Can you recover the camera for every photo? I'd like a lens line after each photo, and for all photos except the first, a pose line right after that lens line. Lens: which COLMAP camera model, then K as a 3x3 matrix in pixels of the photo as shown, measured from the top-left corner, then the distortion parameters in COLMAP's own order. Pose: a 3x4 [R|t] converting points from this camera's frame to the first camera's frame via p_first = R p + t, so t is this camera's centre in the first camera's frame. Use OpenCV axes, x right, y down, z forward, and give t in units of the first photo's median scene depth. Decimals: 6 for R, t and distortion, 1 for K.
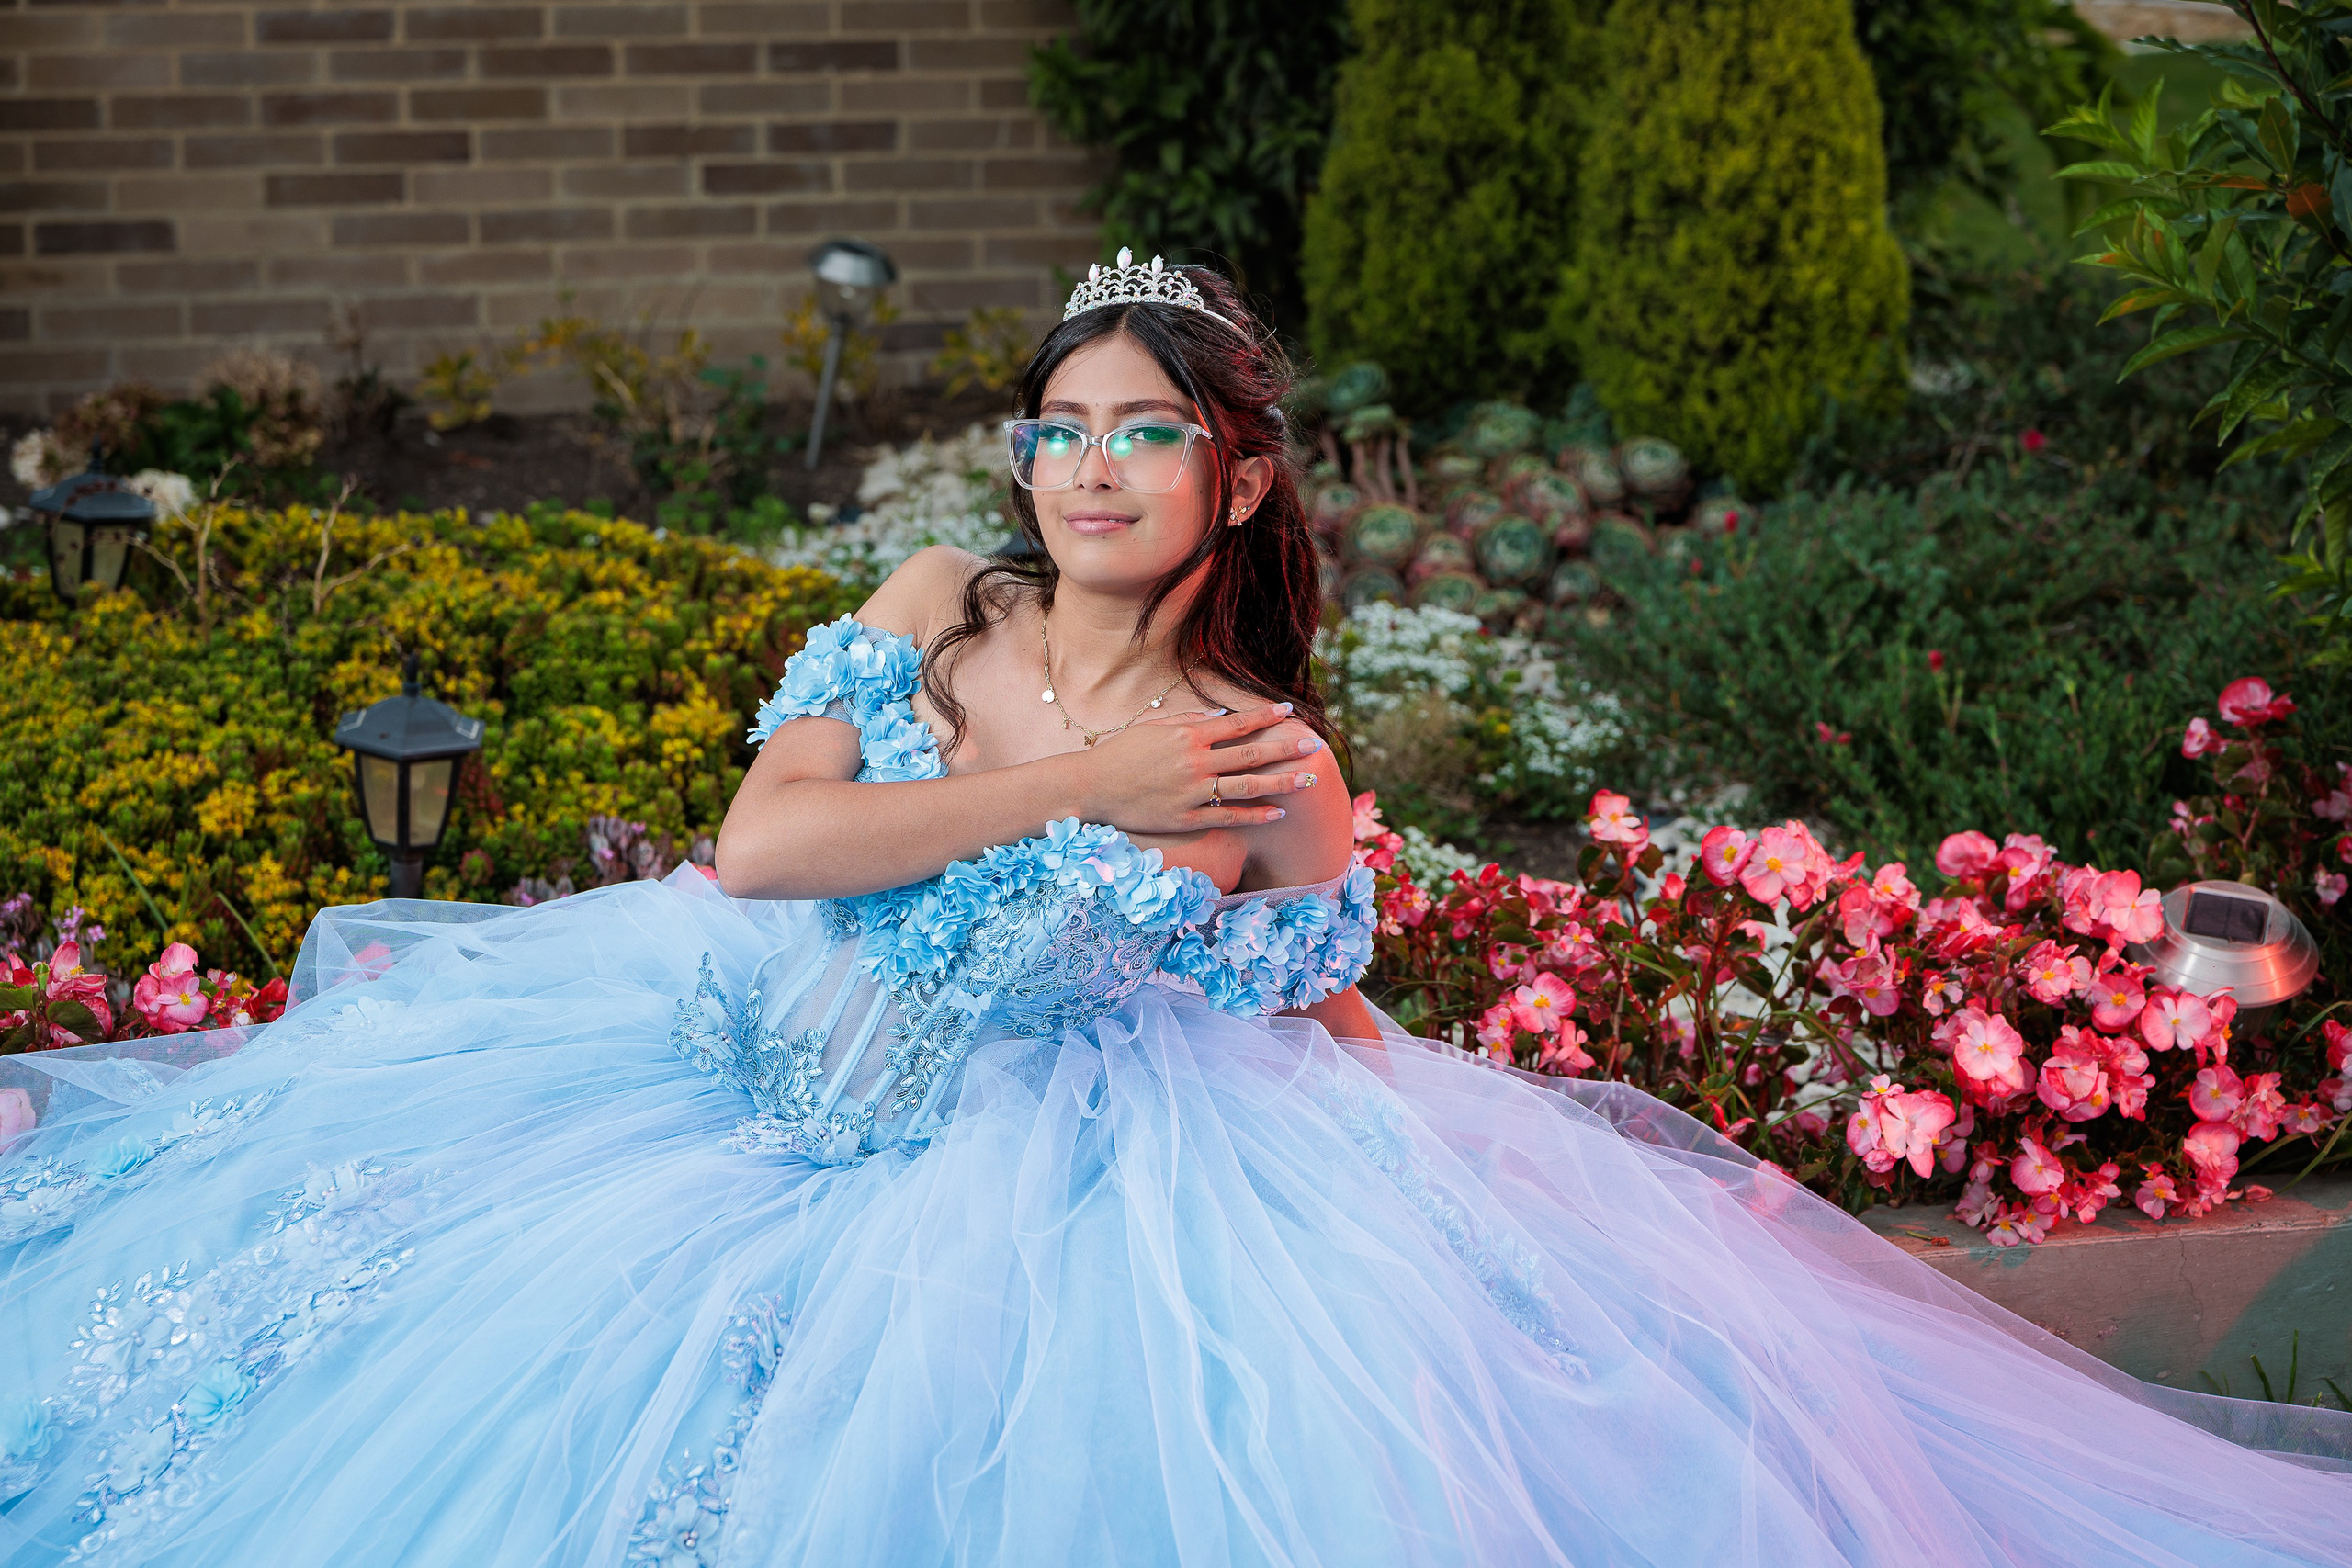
lens RADIAL K [[4745.0, 0, 1174.0], [0, 4745.0, 781.2], [0, 0, 1]] dist [0.057861, 0.000000]
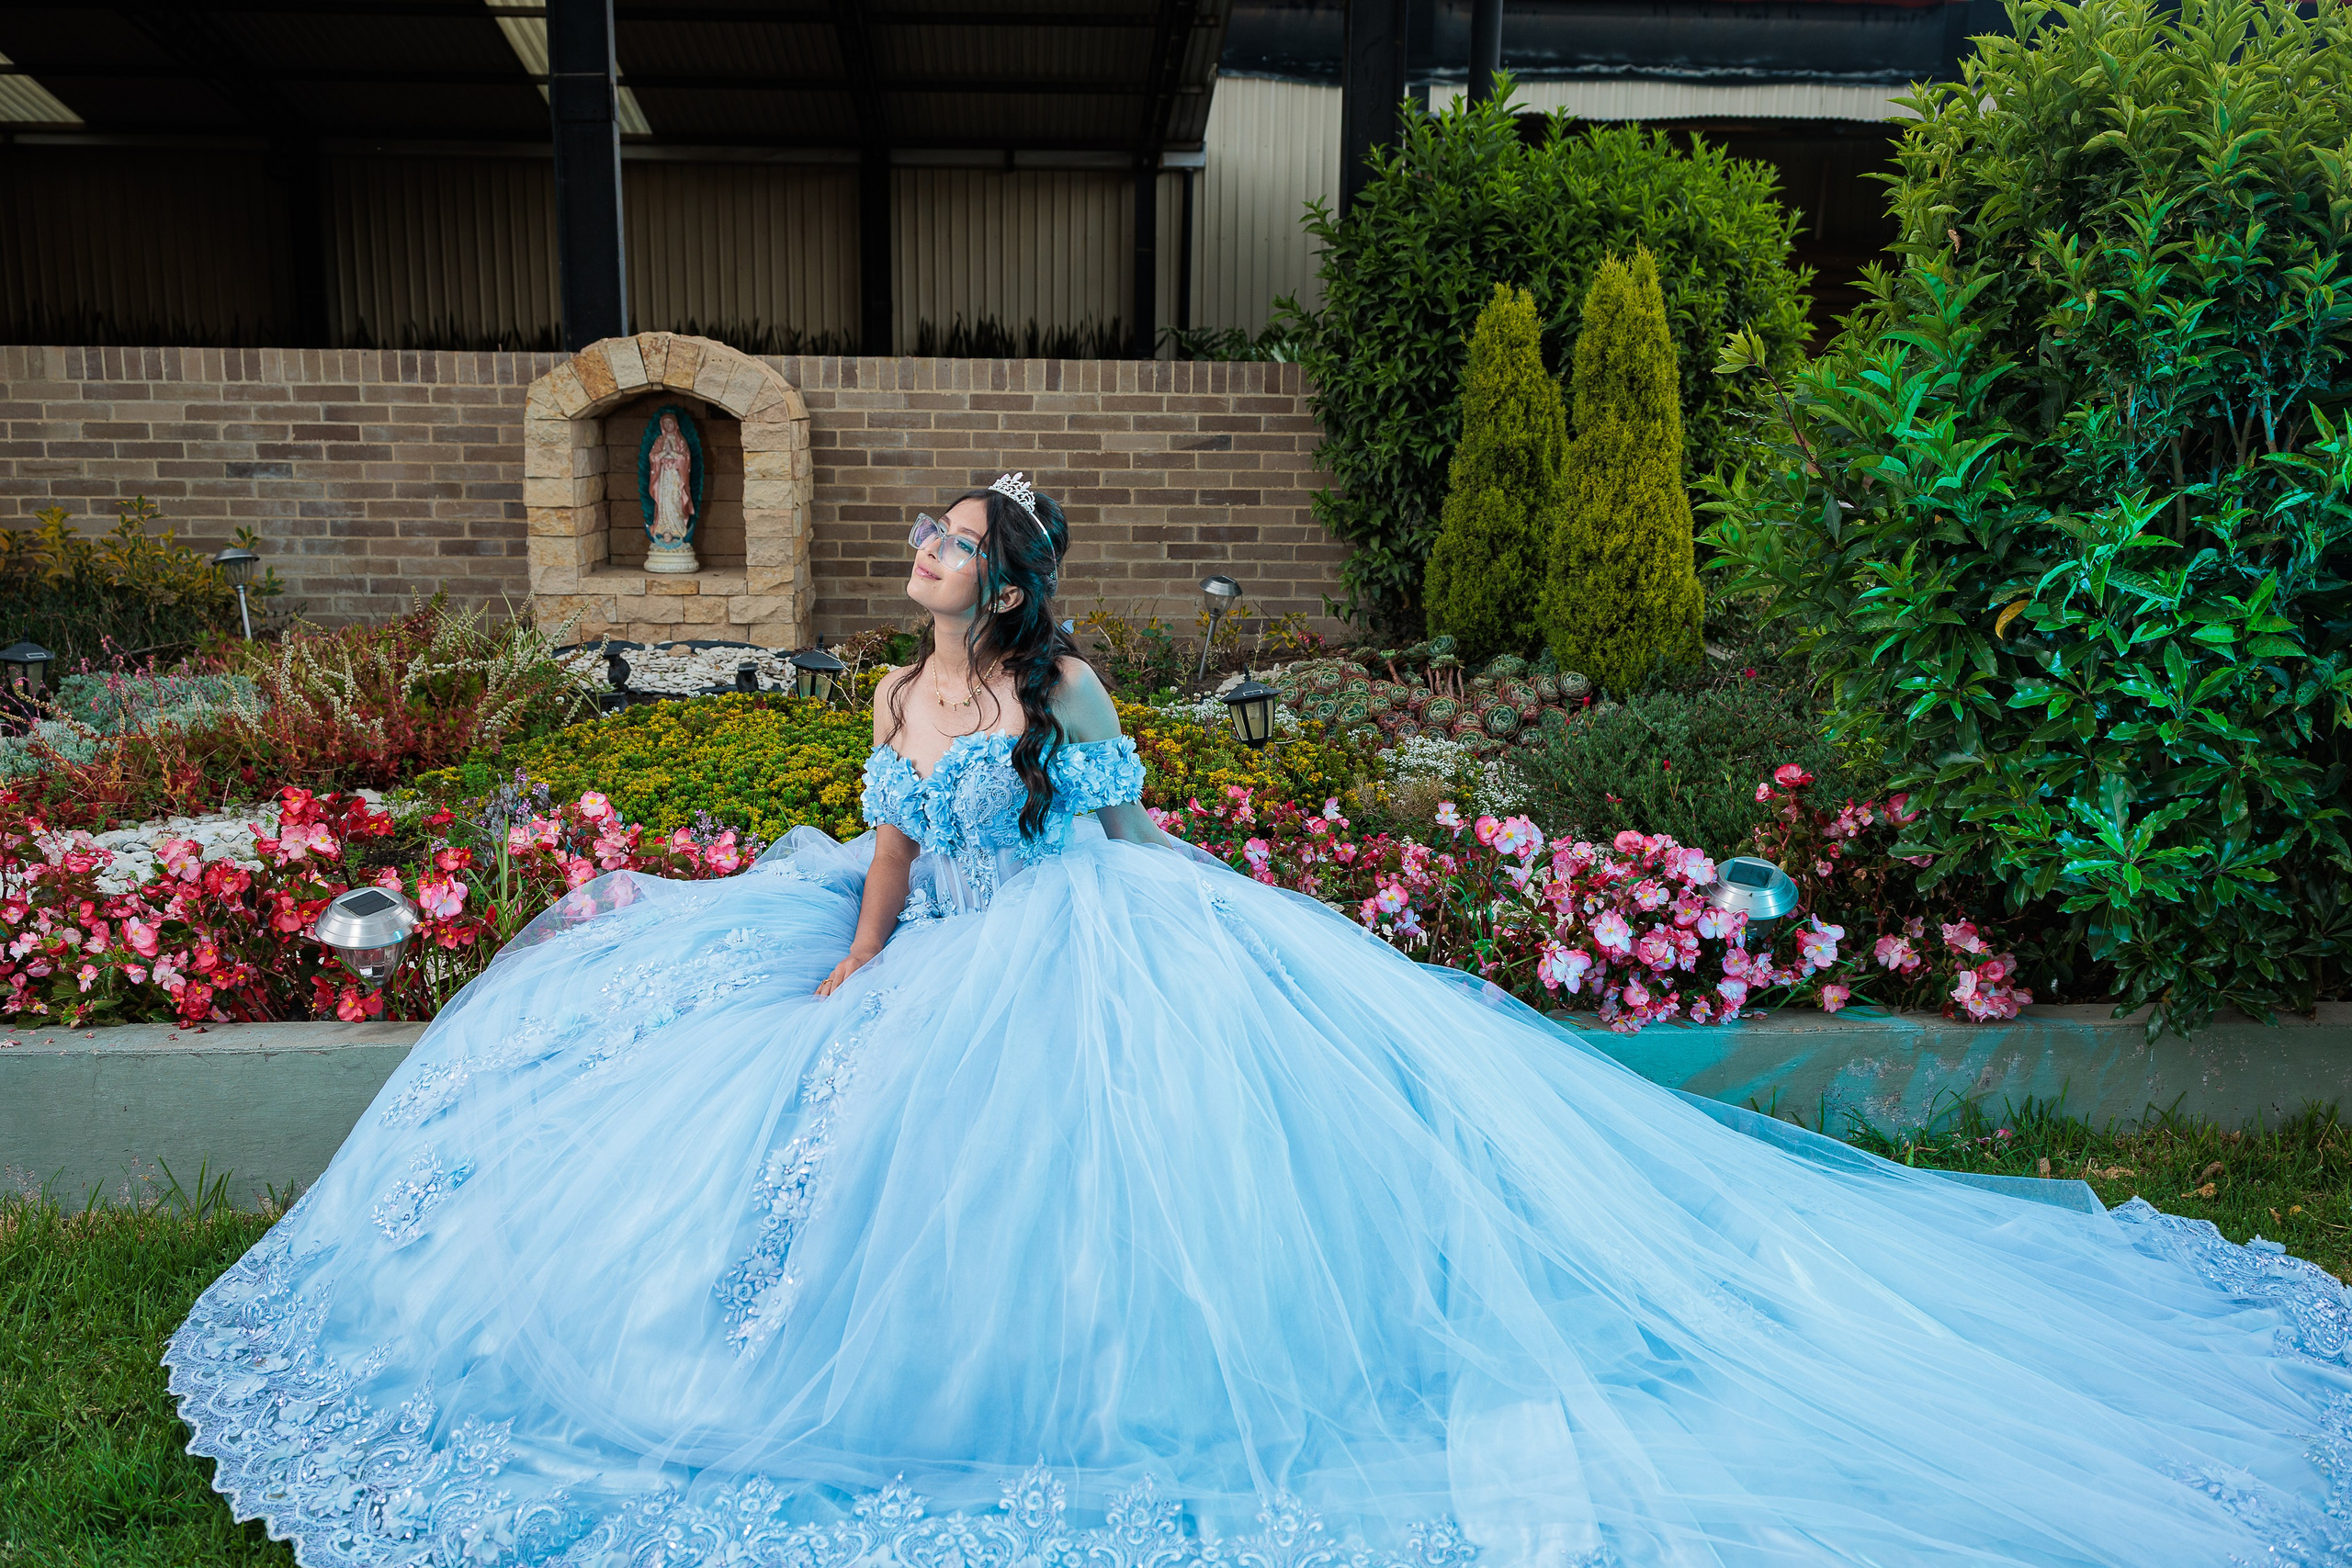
lens RADIAL K [[2068.1, 0, 1180.9], [0, 2068.1, 788.3], [0, 0, 1]] dist [0.017574, -0.067068]
pose [[0.986753, 0.042625, -0.156532, 0.075061], [-0.049043, 0.998097, -0.037368, 0.022598], [0.154642, 0.044550, 0.986966, 0.071399]]
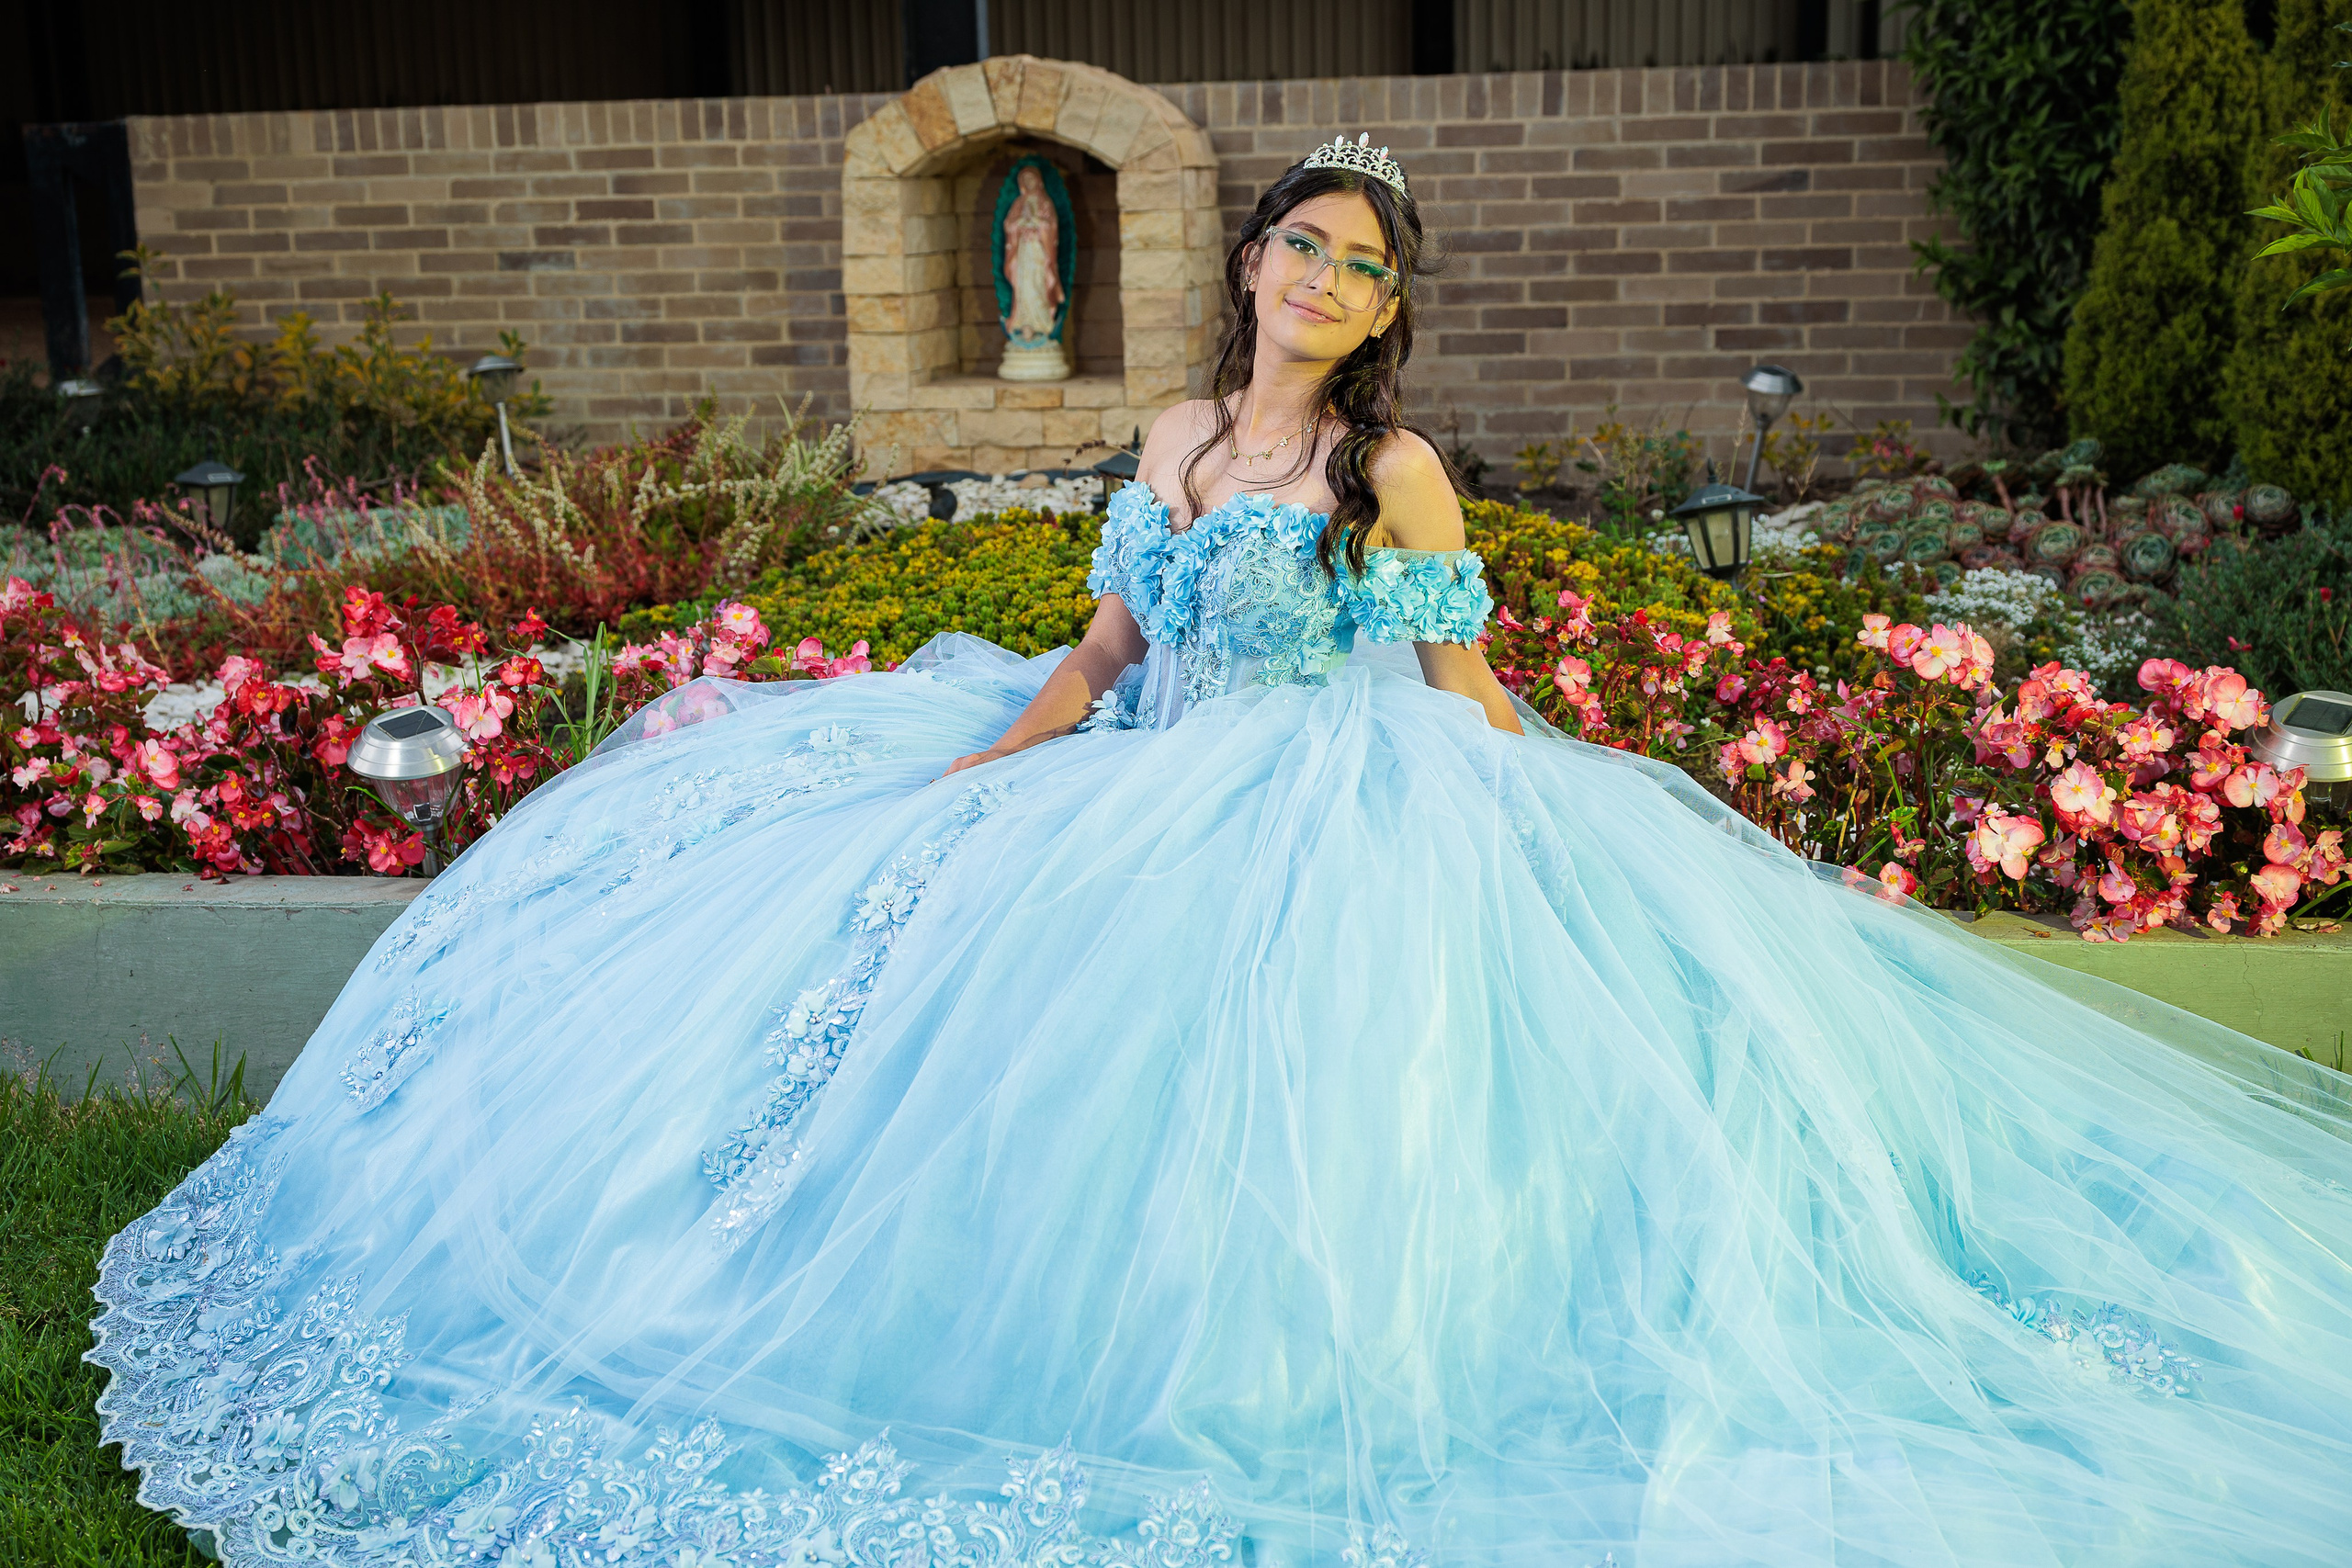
lens RADIAL K [[2865.1, 0, 1176.6], [0, 2865.1, 773.4], [0, 0, 1]] dist [0.002495, 0.000000]
pose [[0.910823, 0.059451, -0.408494, 0.159029], [-0.070929, 0.997397, -0.012992, 0.047423], [0.406658, 0.040808, 0.912669, 0.100093]]
